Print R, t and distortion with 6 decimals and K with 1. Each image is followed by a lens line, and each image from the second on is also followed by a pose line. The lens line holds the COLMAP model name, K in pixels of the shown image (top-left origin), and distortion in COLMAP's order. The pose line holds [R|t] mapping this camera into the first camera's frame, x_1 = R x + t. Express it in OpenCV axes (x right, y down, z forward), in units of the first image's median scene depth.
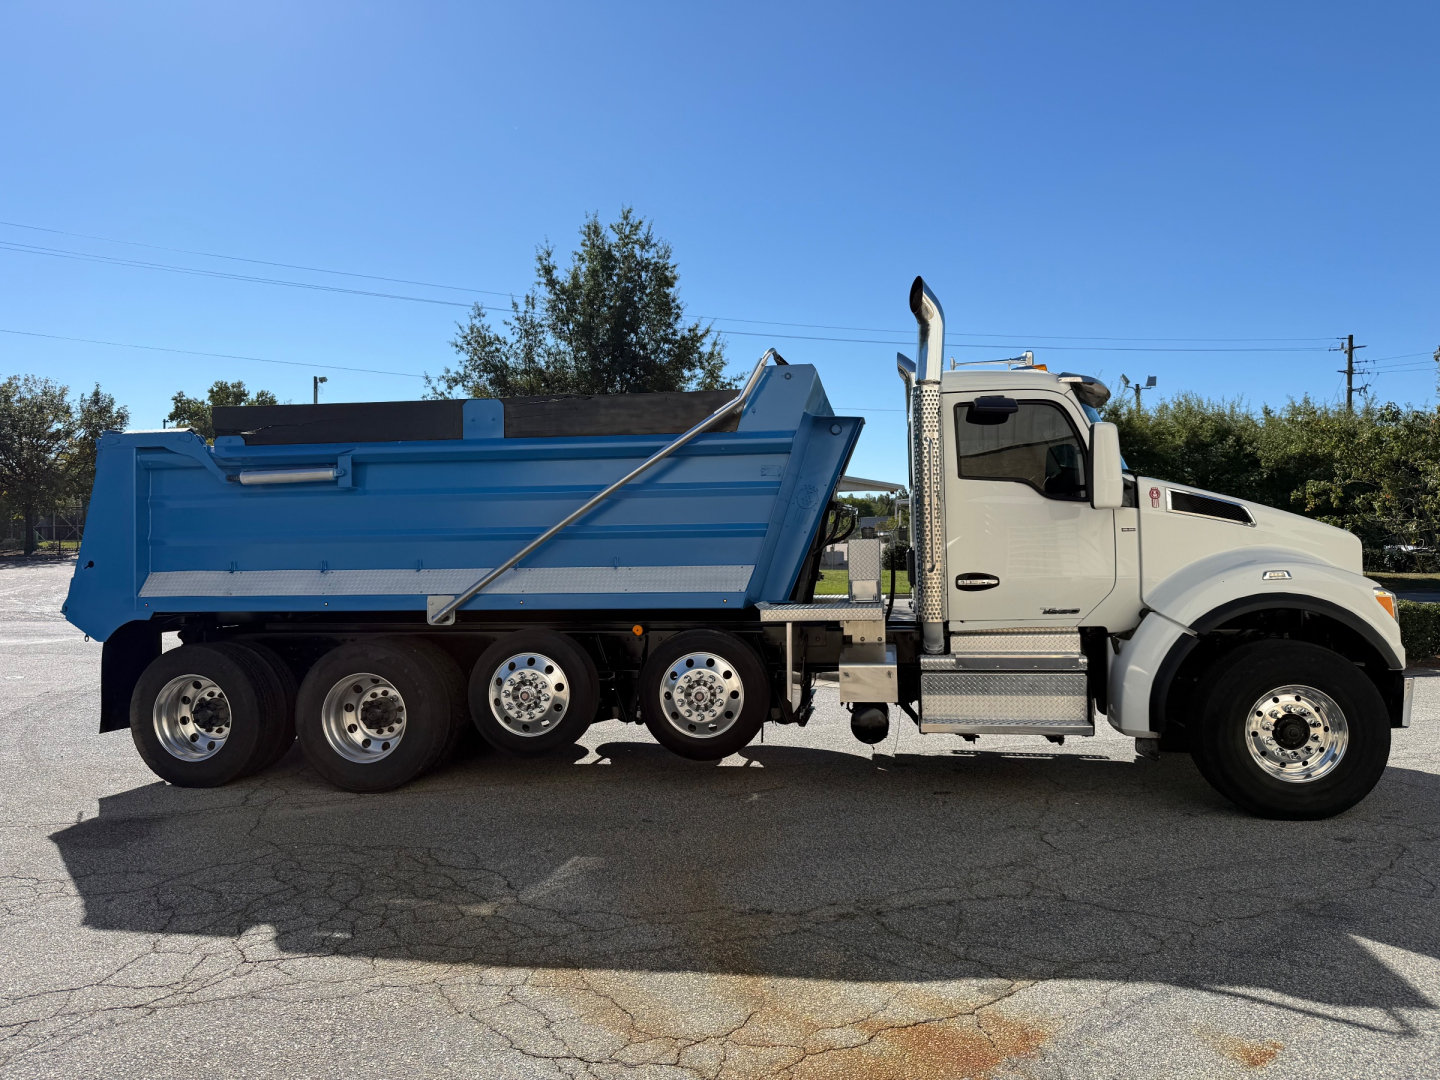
lens RADIAL K [[1026.3, 0, 717.5], [0, 1026.3, 571.2], [0, 0, 1]] dist [0.038174, -0.048836]
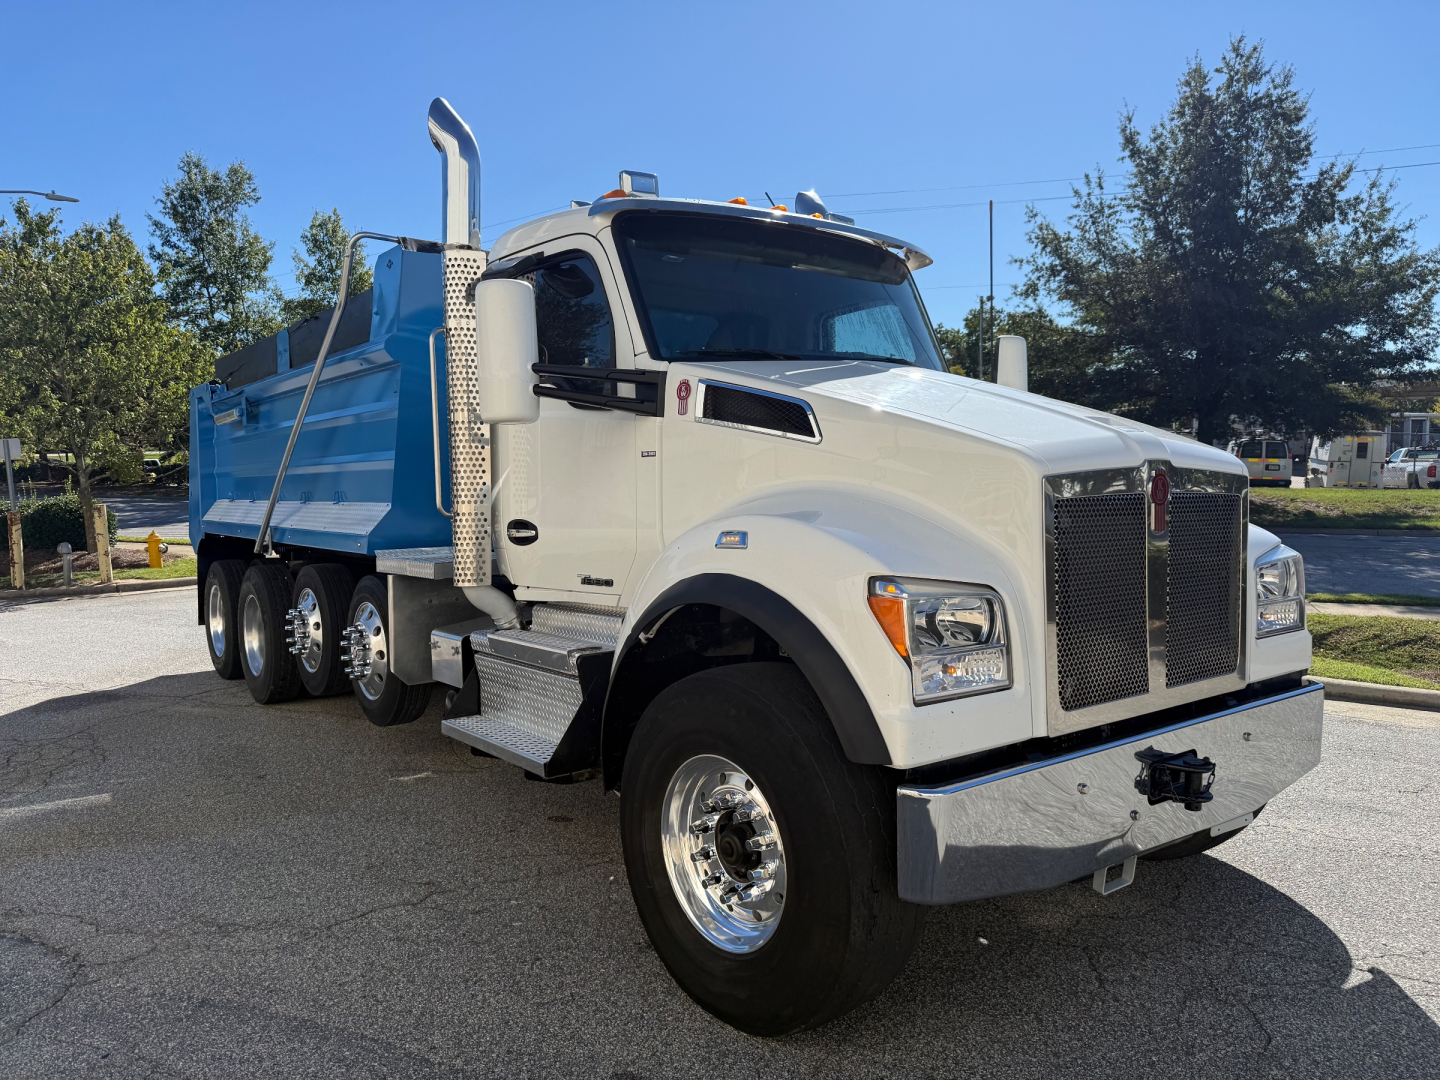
lens RADIAL K [[1026.3, 0, 709.0], [0, 1026.3, 547.8], [0, 0, 1]] dist [0.038174, -0.048836]
pose [[0.725642, 0.037984, -0.687023, 0.774170], [0.002094, 0.998349, 0.057409, -0.018259], [0.688069, -0.043097, 0.724365, 0.541084]]
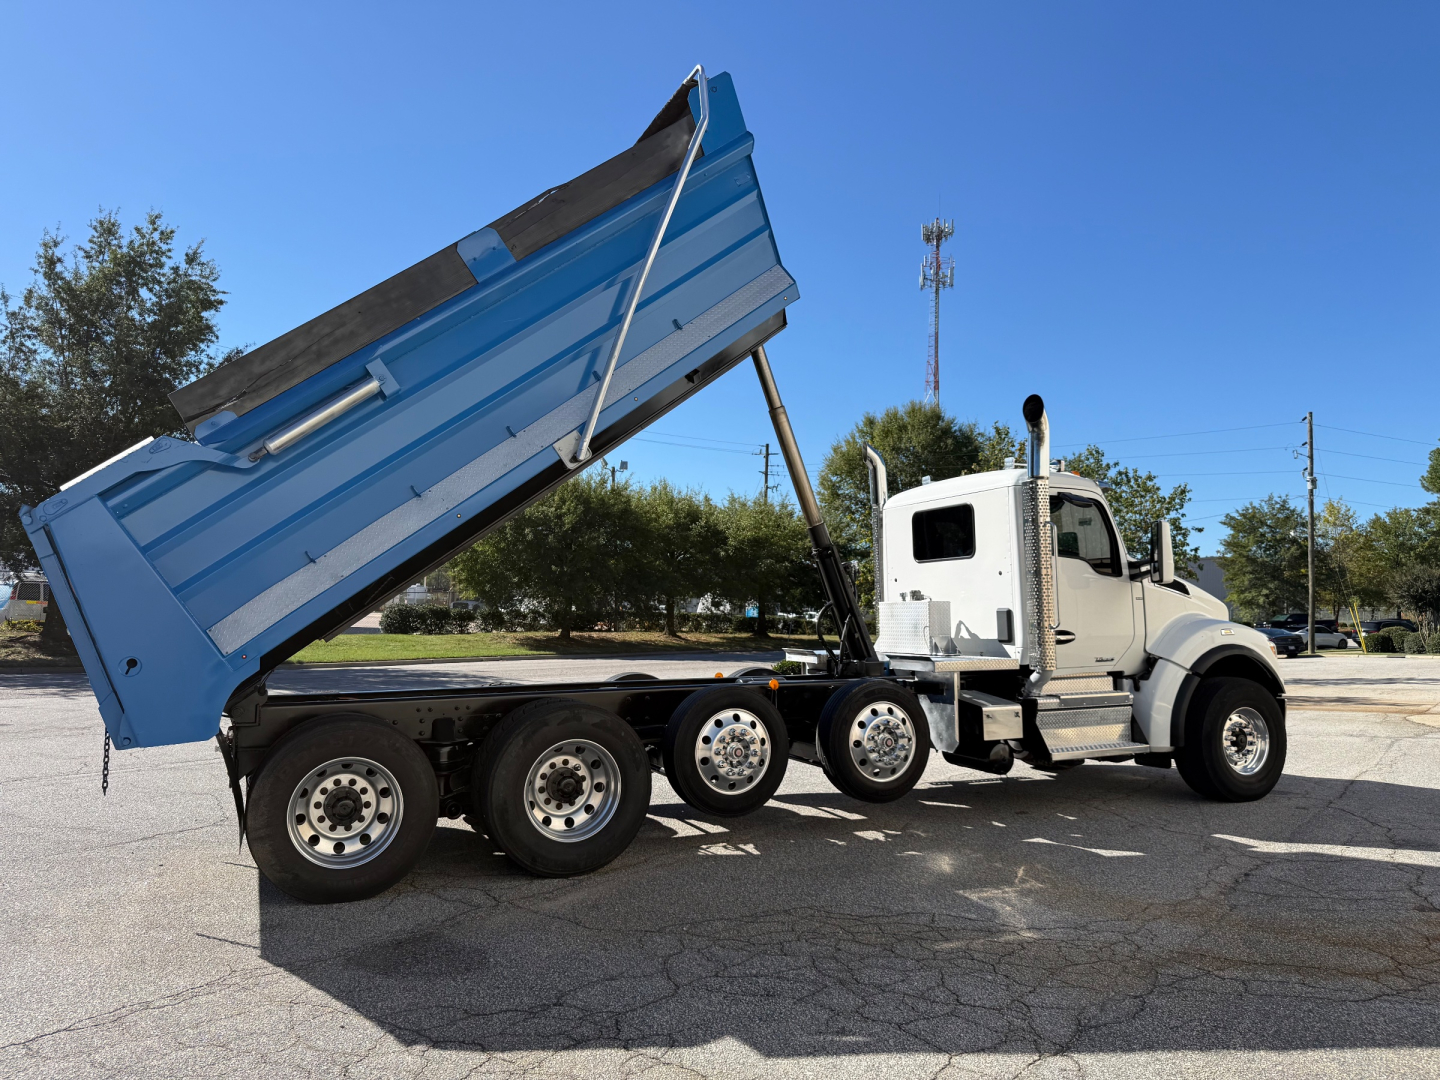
lens RADIAL K [[1026.3, 0, 723.7], [0, 1026.3, 537.4], [0, 0, 1]] dist [0.038174, -0.048836]
pose [[0.818091, 0.055344, 0.572420, -0.768872], [-0.000817, 0.995470, -0.095078, 0.008073], [-0.575088, 0.077315, 0.814430, 0.178057]]
